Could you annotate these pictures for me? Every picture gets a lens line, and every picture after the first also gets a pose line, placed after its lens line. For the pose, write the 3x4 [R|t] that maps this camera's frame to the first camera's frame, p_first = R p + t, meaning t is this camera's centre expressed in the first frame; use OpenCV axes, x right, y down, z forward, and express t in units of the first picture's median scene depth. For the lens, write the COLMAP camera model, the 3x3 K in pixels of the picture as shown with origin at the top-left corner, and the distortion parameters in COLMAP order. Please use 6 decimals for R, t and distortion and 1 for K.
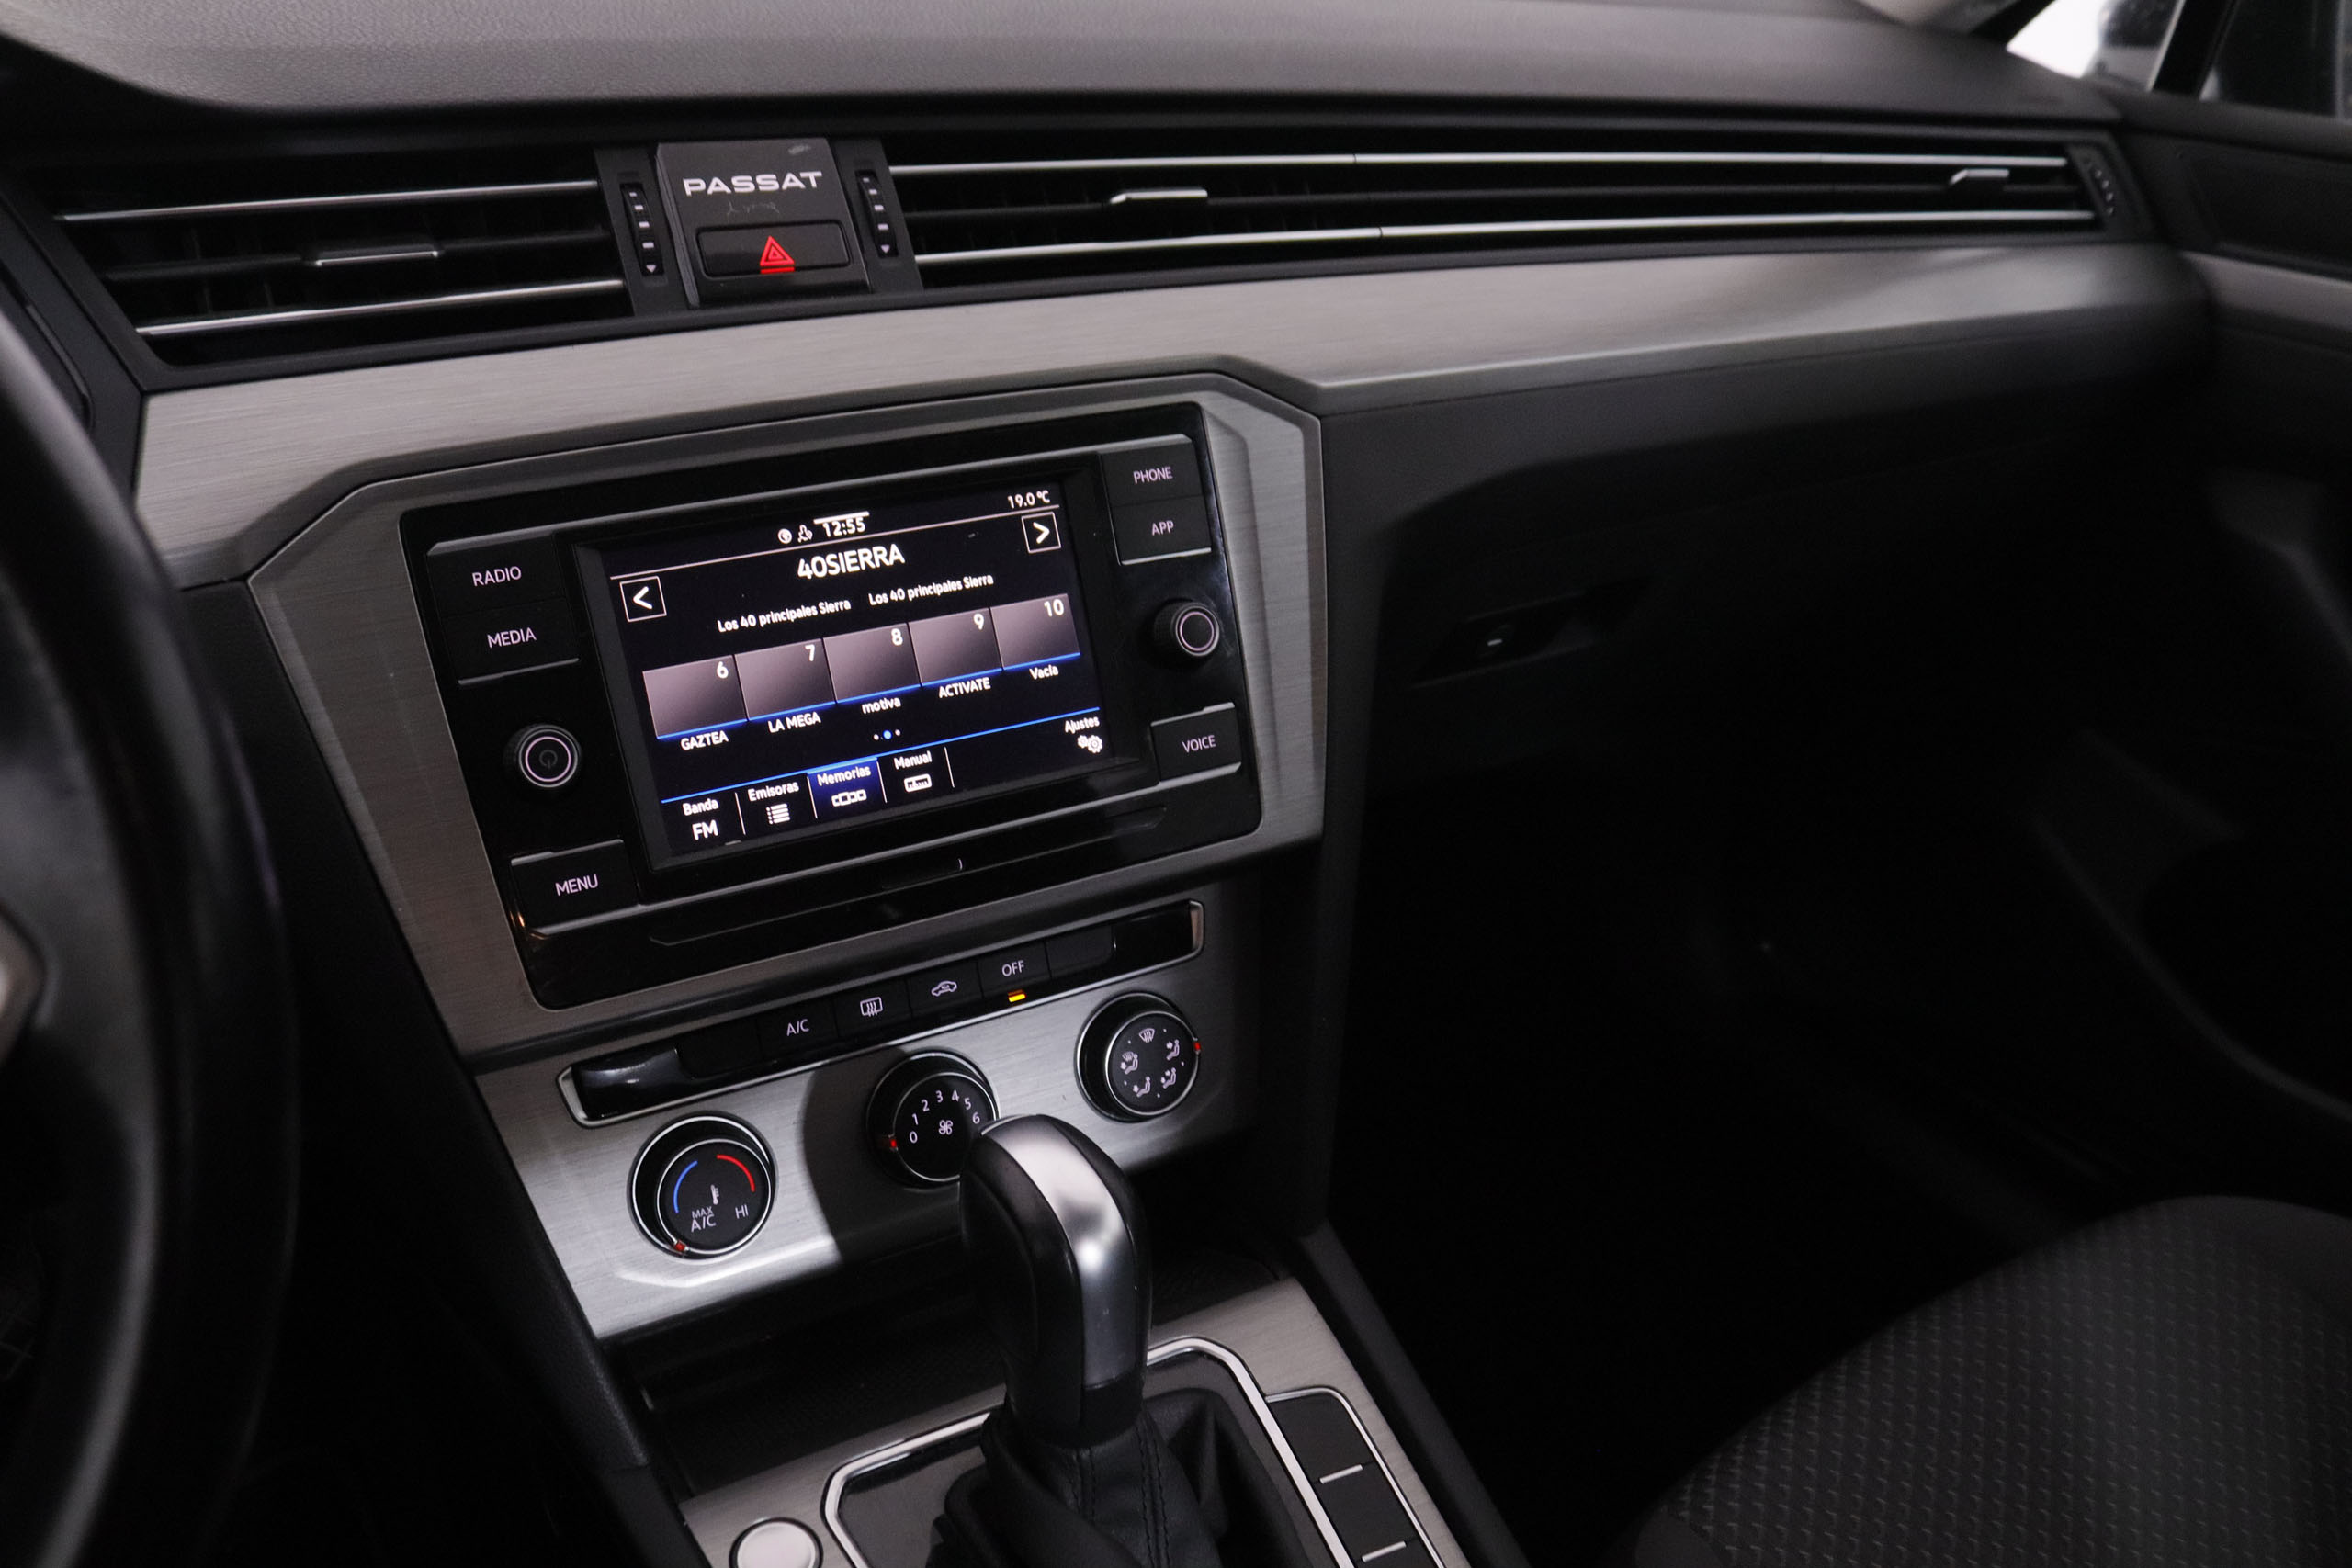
lens RADIAL K [[1887.2, 0, 1119.2], [0, 1887.2, 784.7], [0, 0, 1]] dist [0.005786, -0.239644]
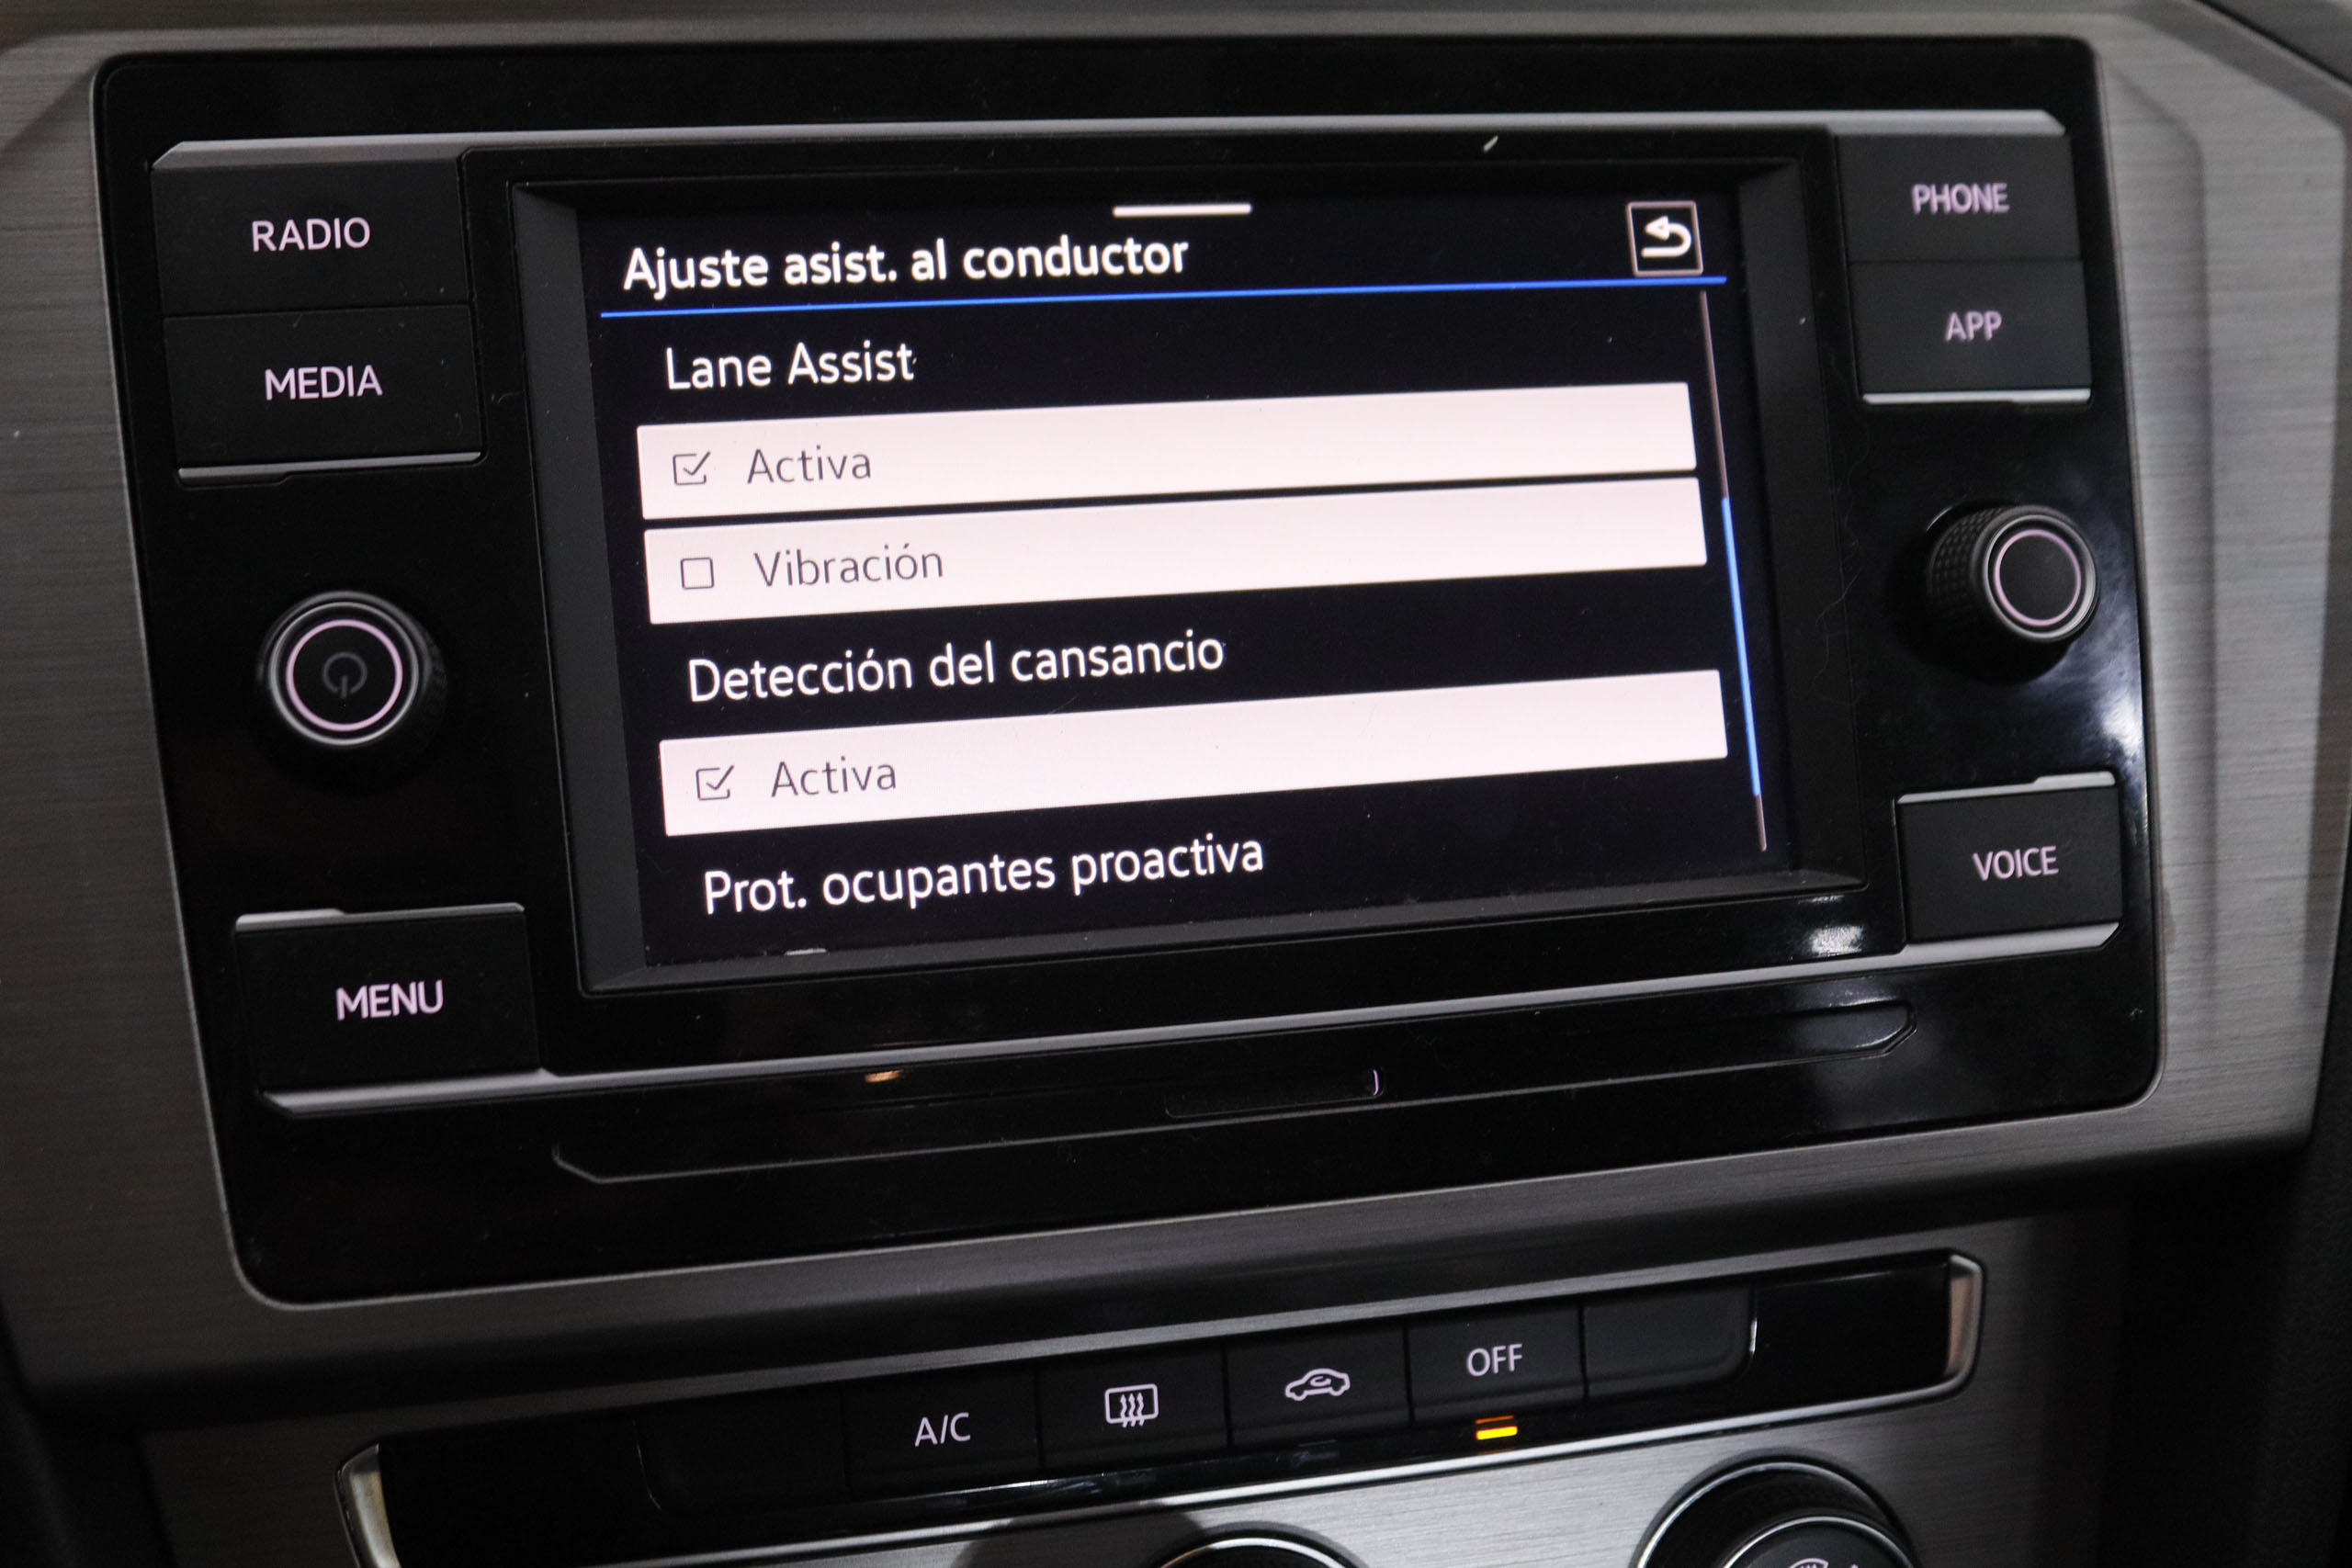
lens RADIAL K [[2740.2, 0, 1187.7], [0, 2740.2, 788.7], [0, 0, 1]] dist [-0.063145, 0.025100]
pose [[0.965048, 0.097639, -0.243204, 0.011954], [-0.119067, 0.990050, -0.074990, 0.027069], [0.233462, 0.101326, 0.967072, 0.401482]]
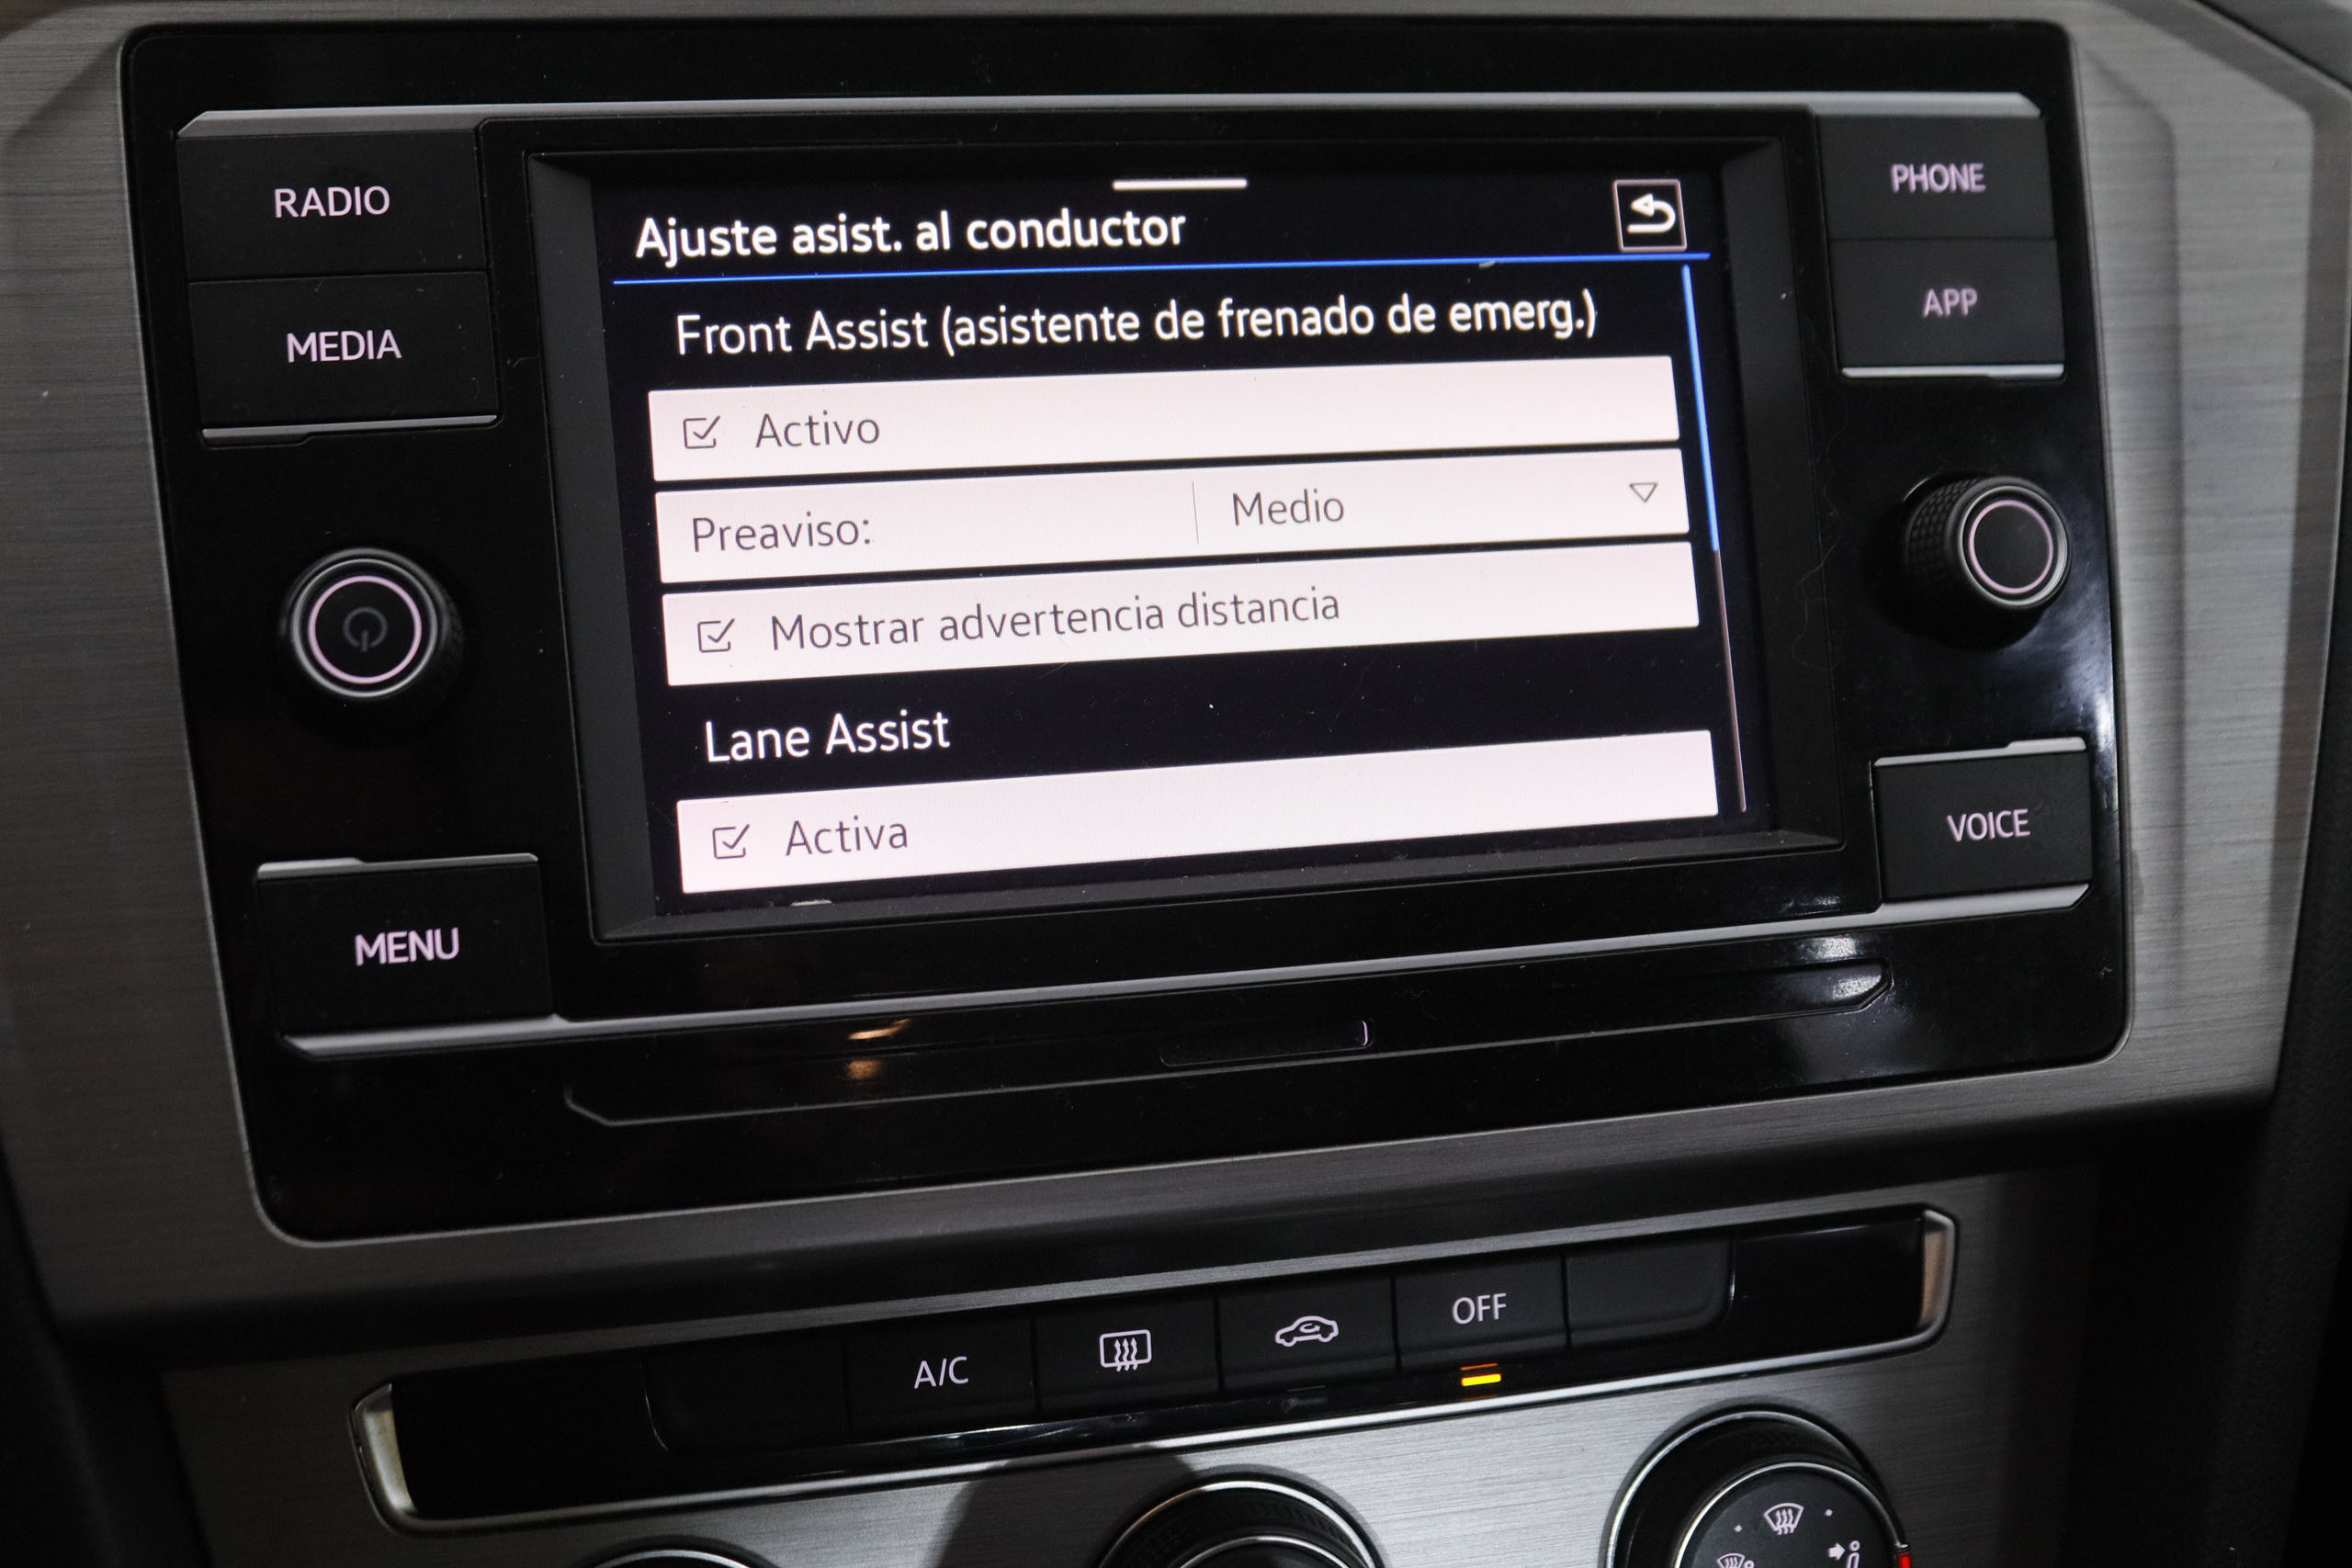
lens RADIAL K [[2740.2, 0, 1187.7], [0, 2740.2, 788.7], [0, 0, 1]] dist [-0.063145, 0.025100]
pose [[0.966026, 0.102251, -0.237357, 0.013999], [-0.122697, 0.989757, -0.072990, 0.035297], [0.227462, 0.099633, 0.968676, 0.387448]]
